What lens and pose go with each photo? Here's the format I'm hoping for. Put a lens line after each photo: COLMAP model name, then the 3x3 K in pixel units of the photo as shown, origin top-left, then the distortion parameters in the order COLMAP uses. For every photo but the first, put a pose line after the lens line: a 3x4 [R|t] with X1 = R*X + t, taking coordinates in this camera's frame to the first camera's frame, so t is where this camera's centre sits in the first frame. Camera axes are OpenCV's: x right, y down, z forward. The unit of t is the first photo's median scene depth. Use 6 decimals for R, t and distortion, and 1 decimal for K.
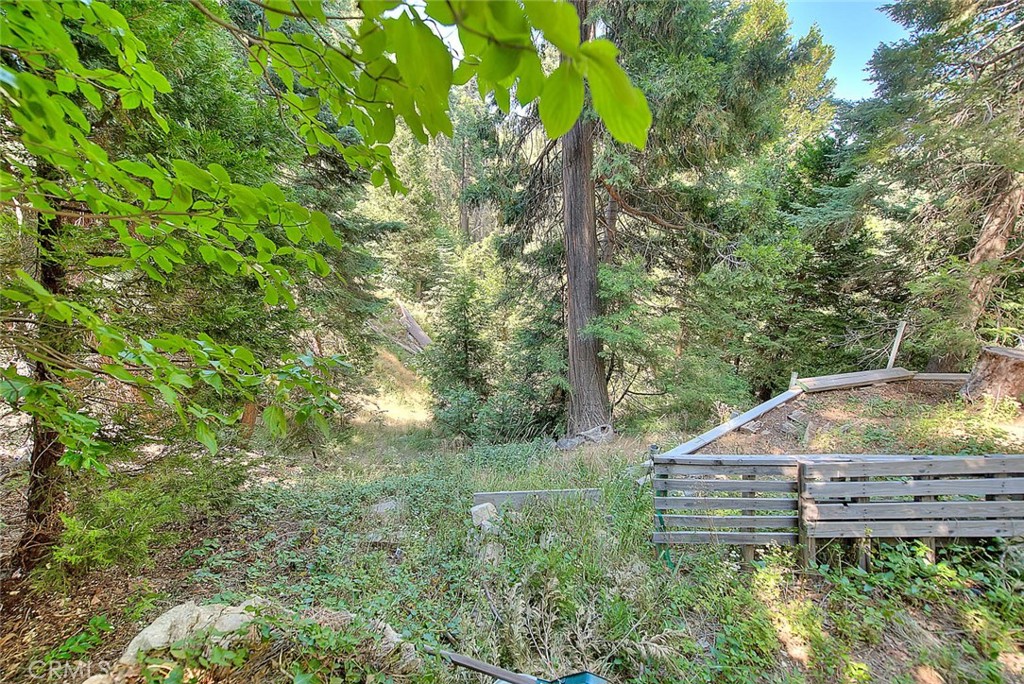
lens RADIAL K [[407.4, 0, 509.1], [0, 407.4, 341.7], [0, 0, 1]] dist [-0.000183, -0.001009]
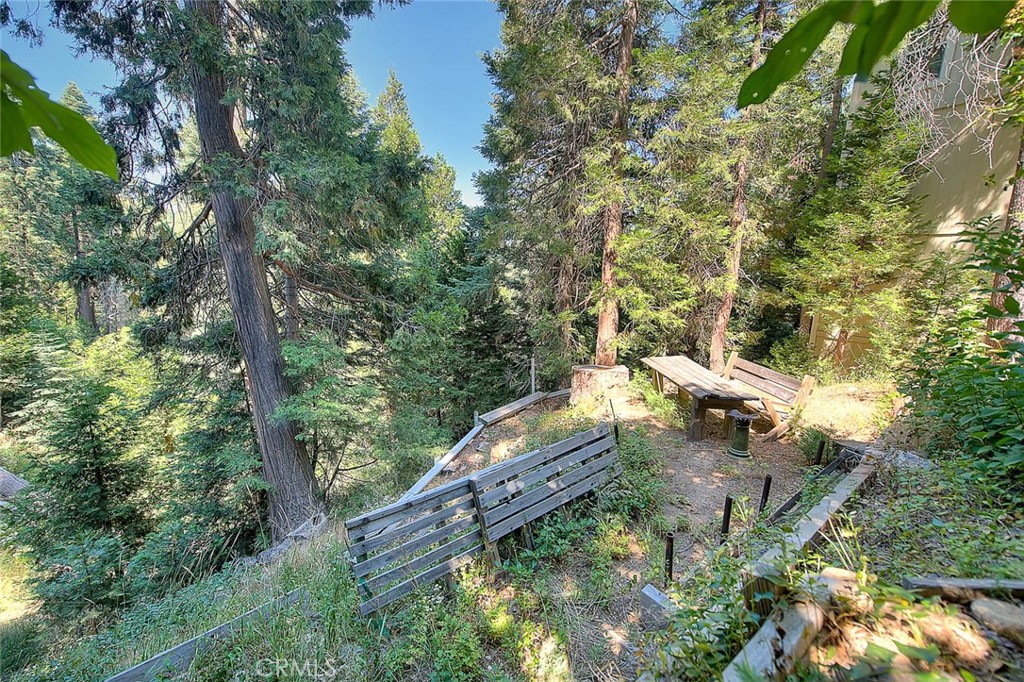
lens RADIAL K [[407.4, 0, 509.1], [0, 407.4, 340.7], [0, 0, 1]] dist [-0.000183, -0.001009]
pose [[0.778423, -0.100573, 0.619631, 0.045986], [0.217590, 0.969116, -0.116053, 0.027944], [-0.588823, 0.225164, 0.776266, -0.030051]]
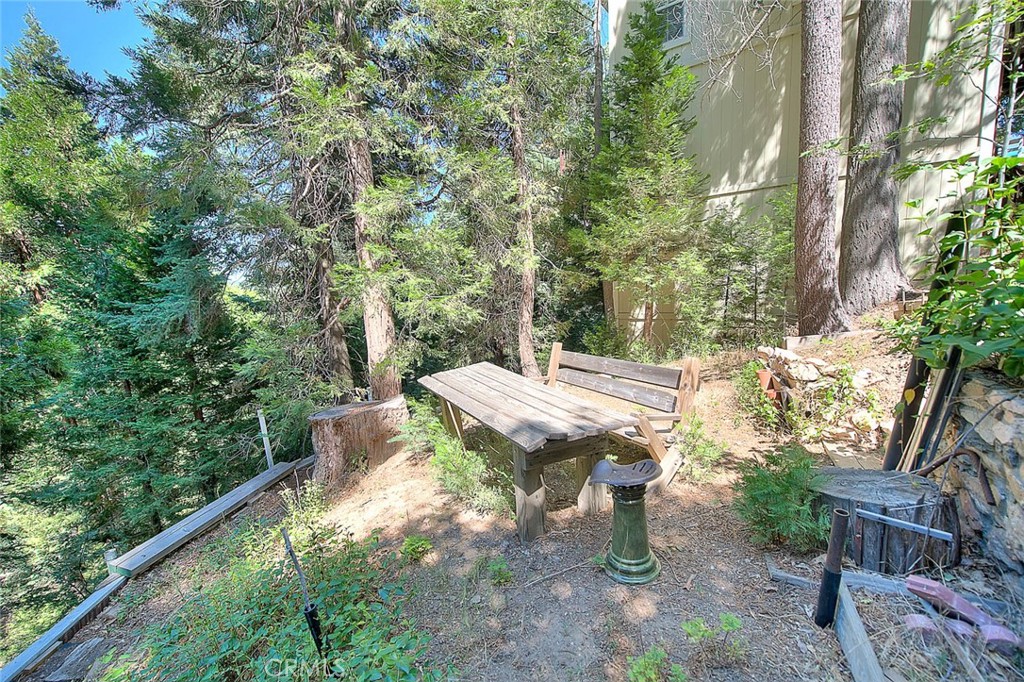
lens RADIAL K [[407.4, 0, 509.1], [0, 407.4, 340.7], [0, 0, 1]] dist [-0.000183, -0.001009]
pose [[0.413140, -0.150242, 0.898189, 0.372043], [0.402318, 0.914940, -0.032010, 0.041297], [-0.816980, 0.374582, 0.438443, 0.144829]]
